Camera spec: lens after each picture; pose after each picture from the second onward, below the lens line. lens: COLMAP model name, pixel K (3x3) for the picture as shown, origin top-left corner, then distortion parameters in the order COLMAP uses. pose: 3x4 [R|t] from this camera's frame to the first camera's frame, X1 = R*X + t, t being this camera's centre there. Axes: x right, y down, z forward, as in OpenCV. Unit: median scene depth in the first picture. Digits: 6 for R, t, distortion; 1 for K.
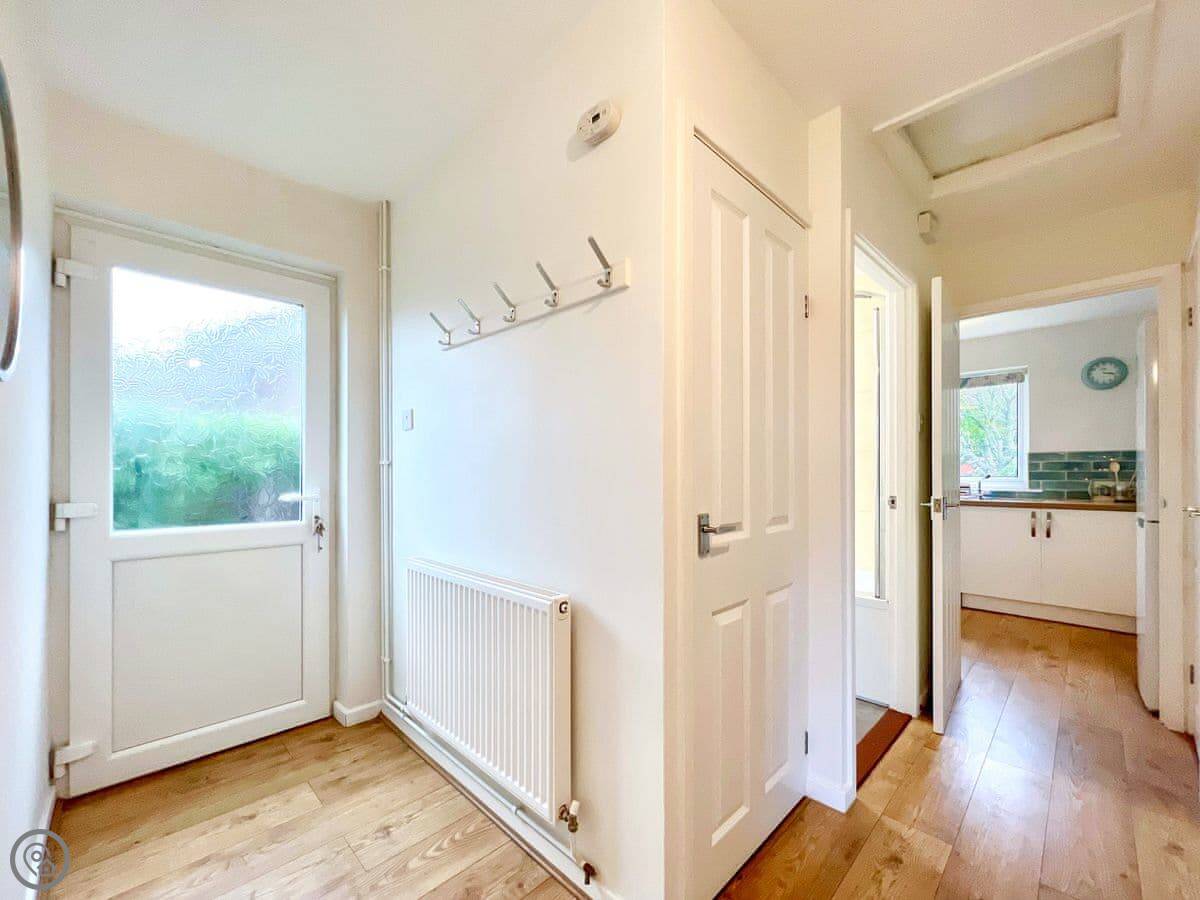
lens RADIAL K [[488.9, 0, 613.6], [0, 488.9, 473.6], [0, 0, 1]] dist [-0.003411, 0.000405]
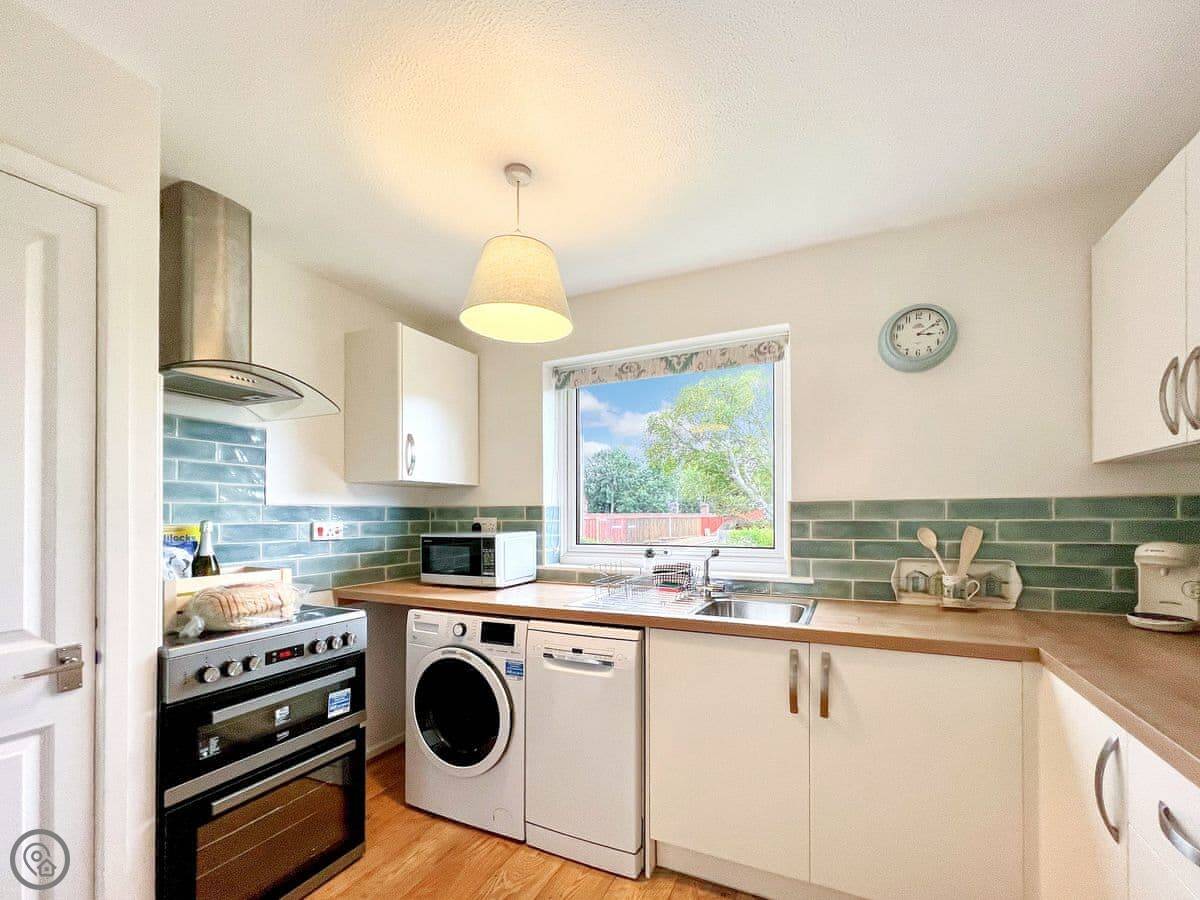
lens RADIAL K [[488.9, 0, 615.8], [0, 488.9, 510.0], [0, 0, 1]] dist [-0.003411, 0.000405]
pose [[0.945430, 0.007477, 0.325739, 0.568708], [-0.003246, 0.999903, -0.013531, -0.028686], [-0.325808, 0.011735, 0.945363, 0.642266]]
